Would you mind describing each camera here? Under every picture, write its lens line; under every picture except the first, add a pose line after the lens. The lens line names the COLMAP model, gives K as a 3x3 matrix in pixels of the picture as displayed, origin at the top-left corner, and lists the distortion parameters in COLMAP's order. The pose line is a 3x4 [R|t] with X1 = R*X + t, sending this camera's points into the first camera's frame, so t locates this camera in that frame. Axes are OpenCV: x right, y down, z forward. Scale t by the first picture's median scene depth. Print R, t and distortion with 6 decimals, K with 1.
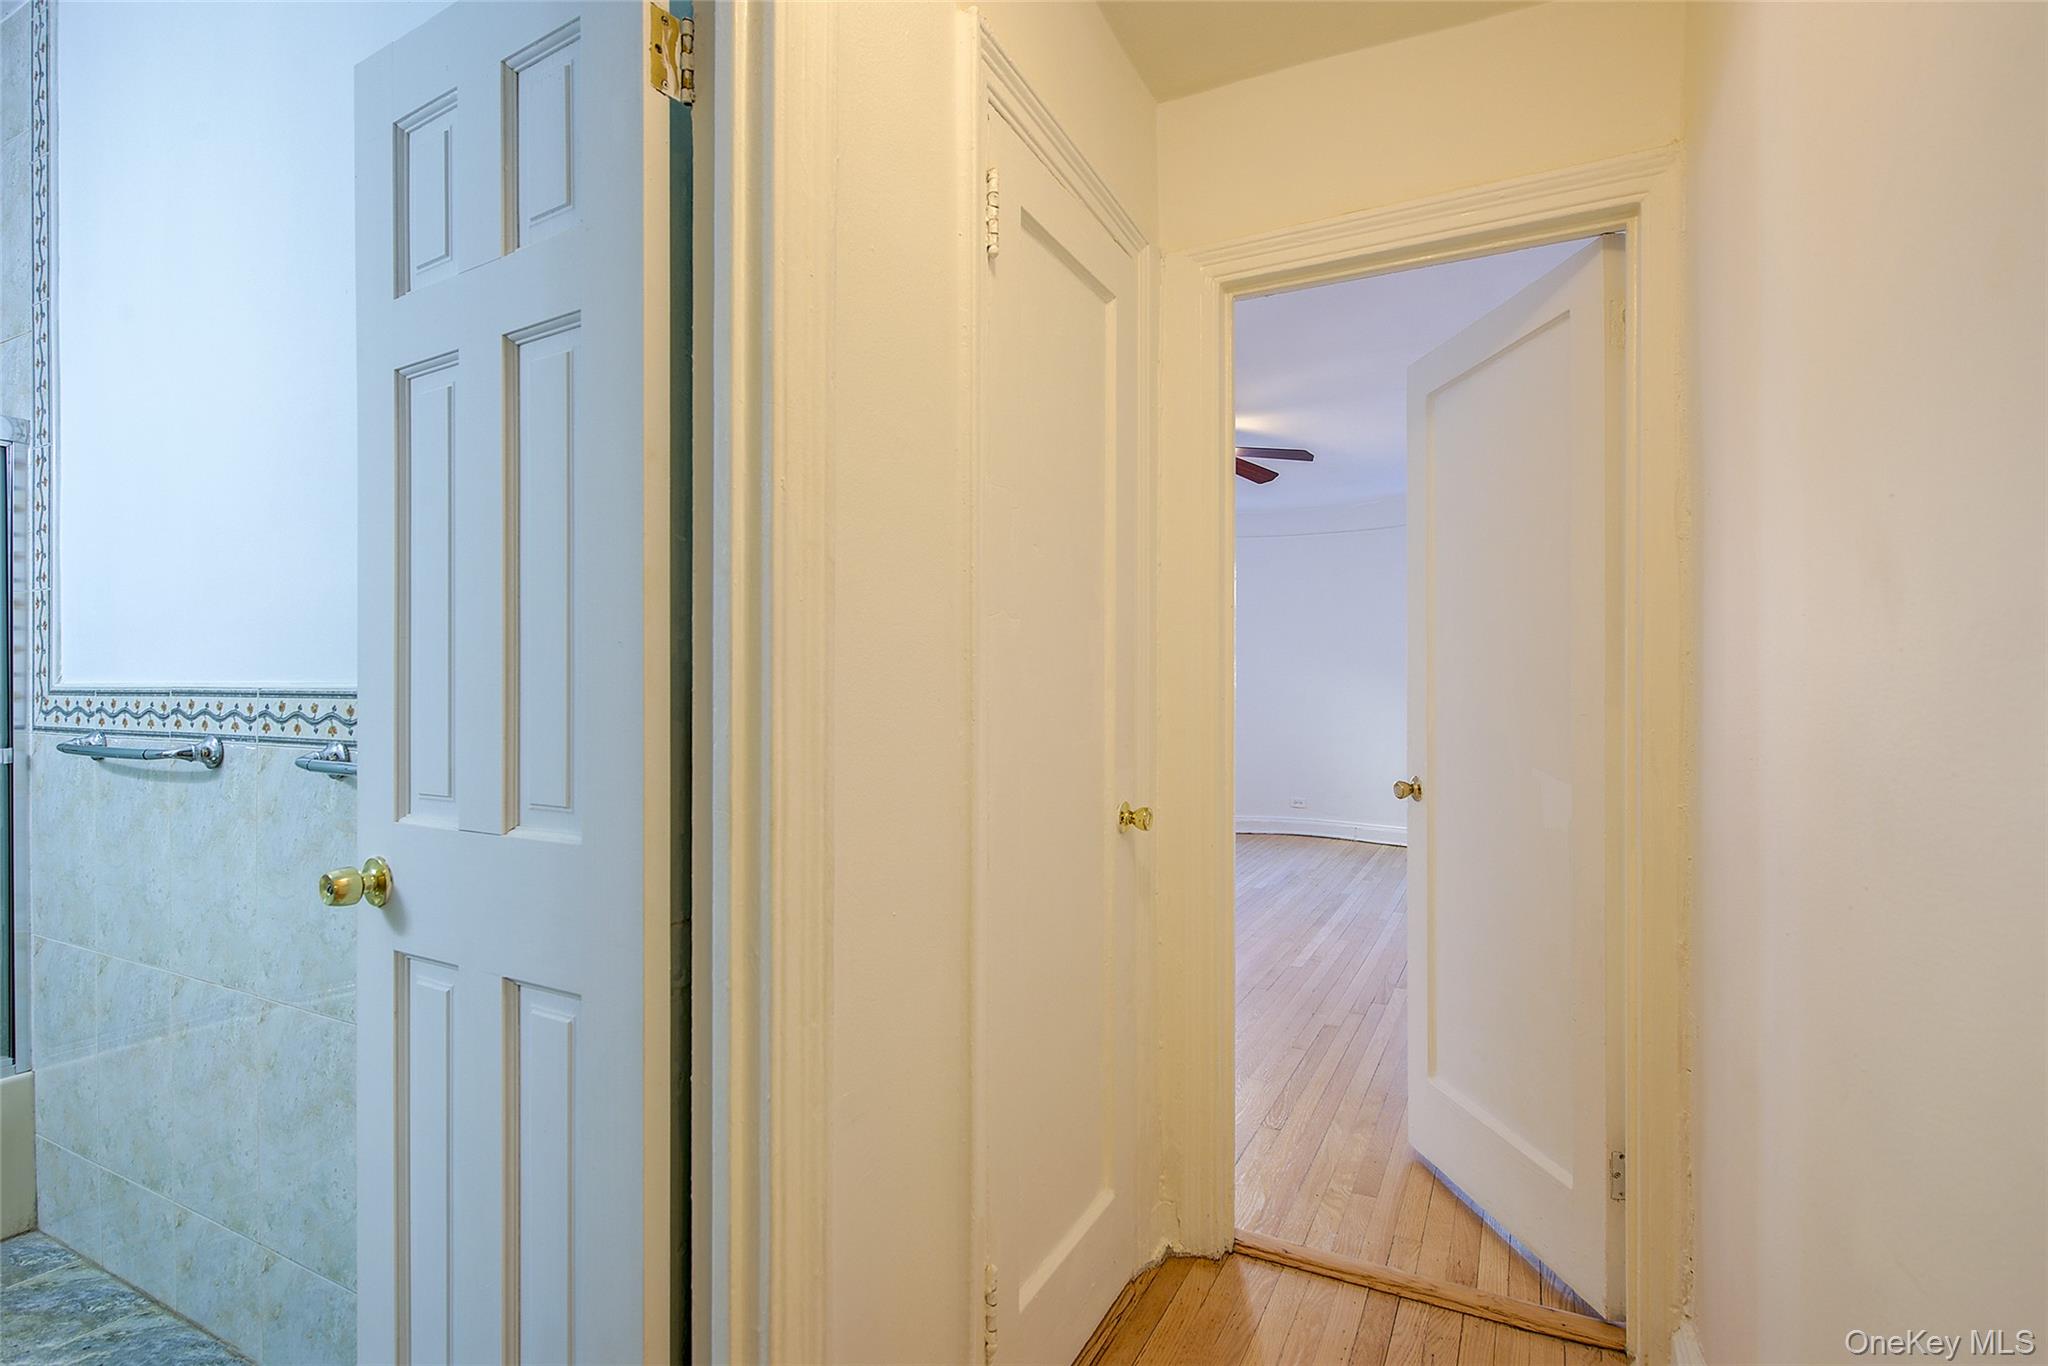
lens RADIAL K [[971.1, 0, 1020.9], [0, 971.1, 690.6], [0, 0, 1]] dist [0.000875, 0.000007]
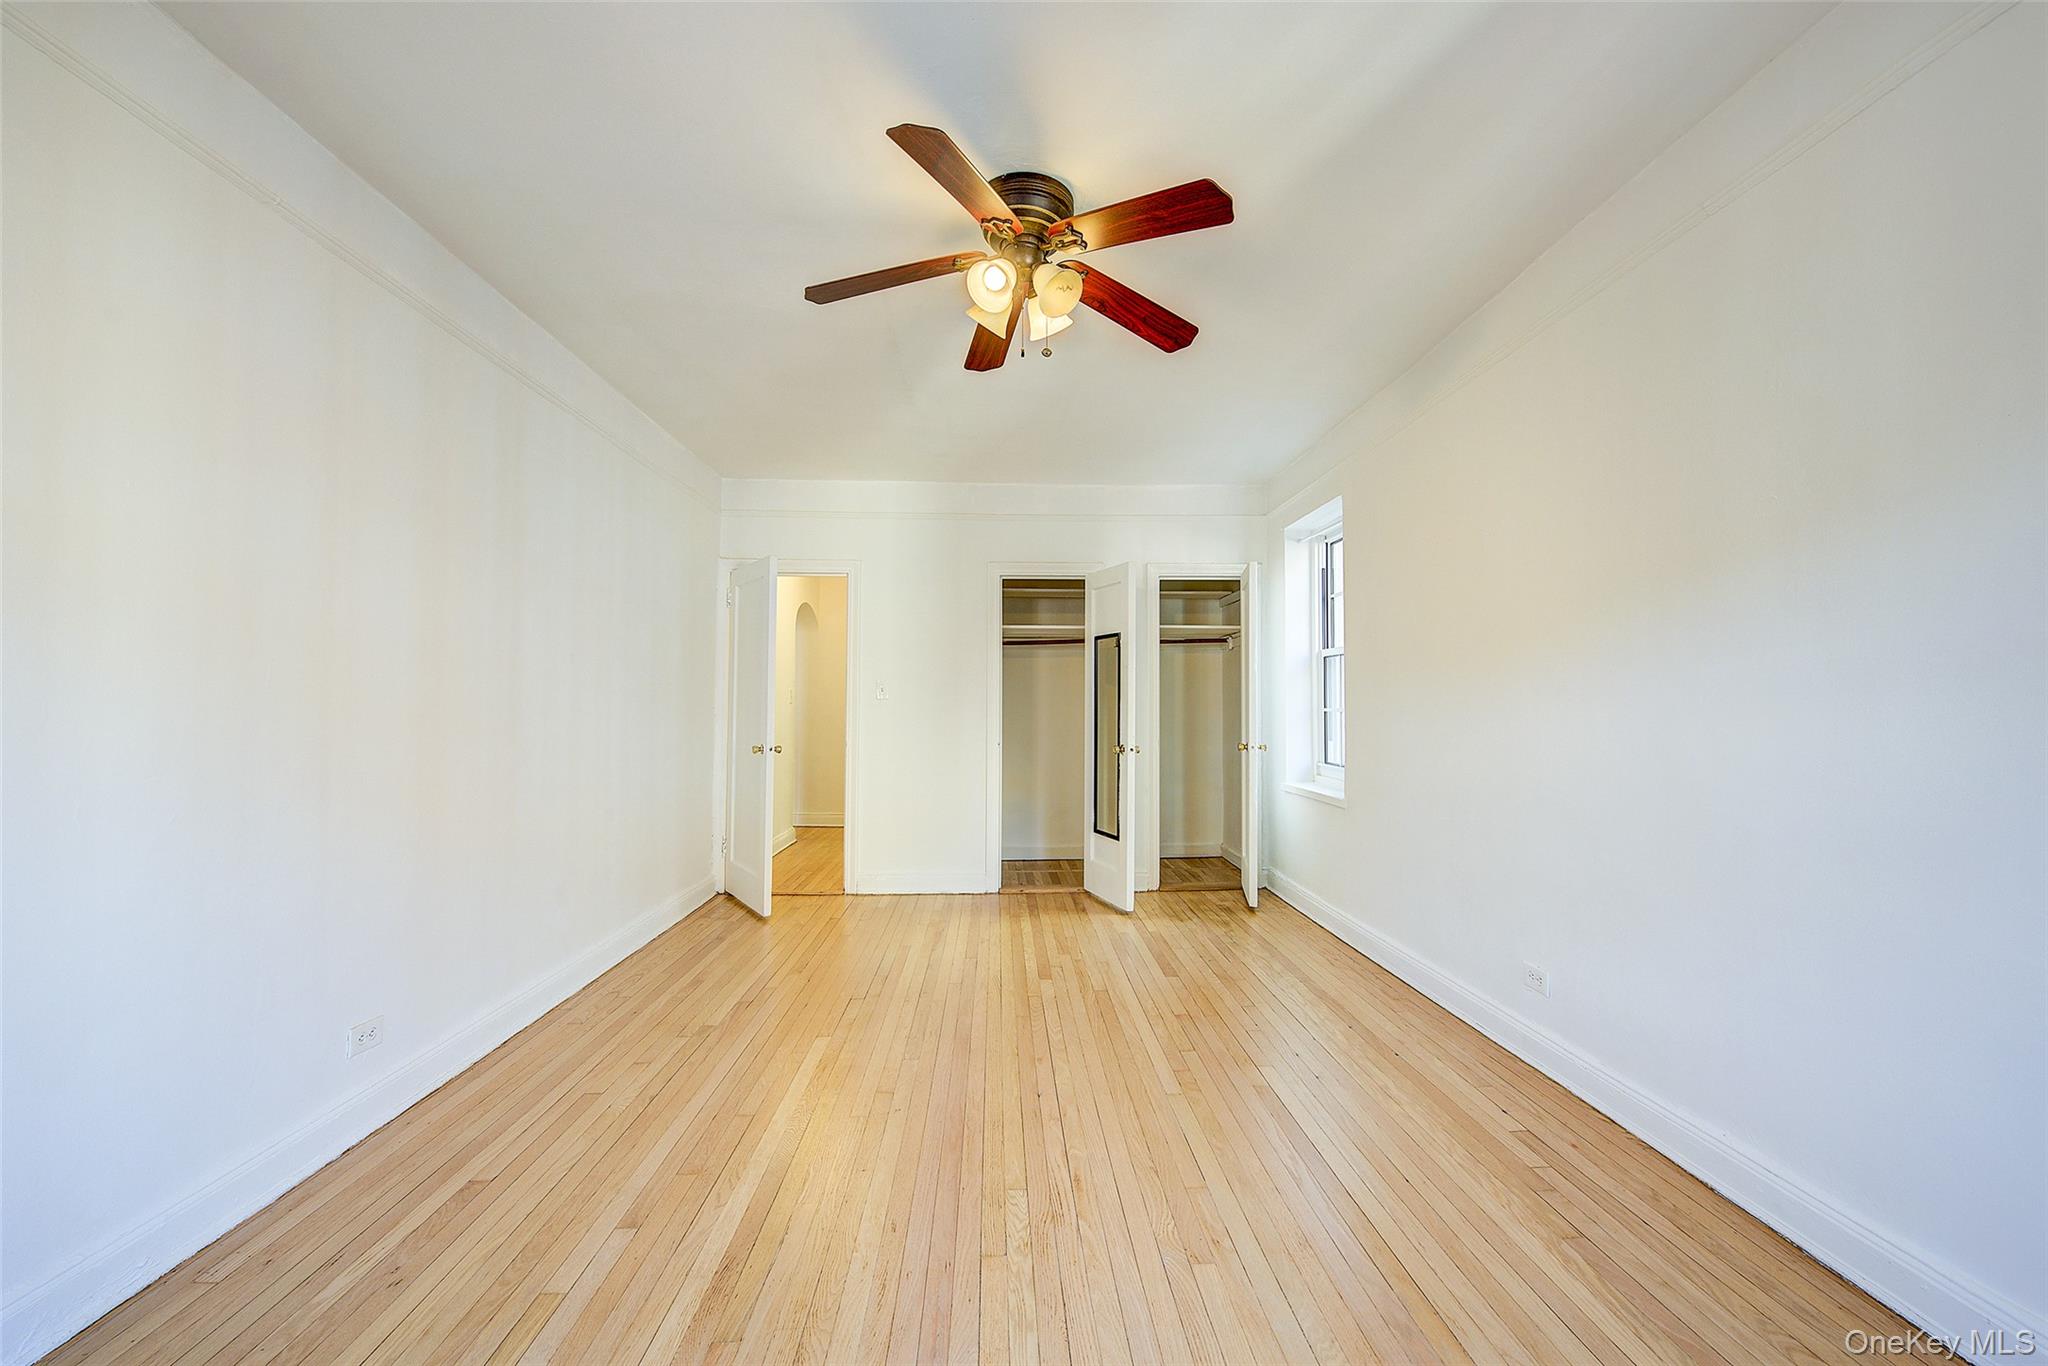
lens RADIAL K [[815.3, 0, 1026.8], [0, 815.3, 679.9], [0, 0, 1]] dist [0.005735, -0.003124]
pose [[-0.866421, -0.019553, -0.498931, 0.413919], [-0.003330, 0.999437, -0.033387, 0.000749], [0.499303, -0.027266, -0.865999, 1.444579]]
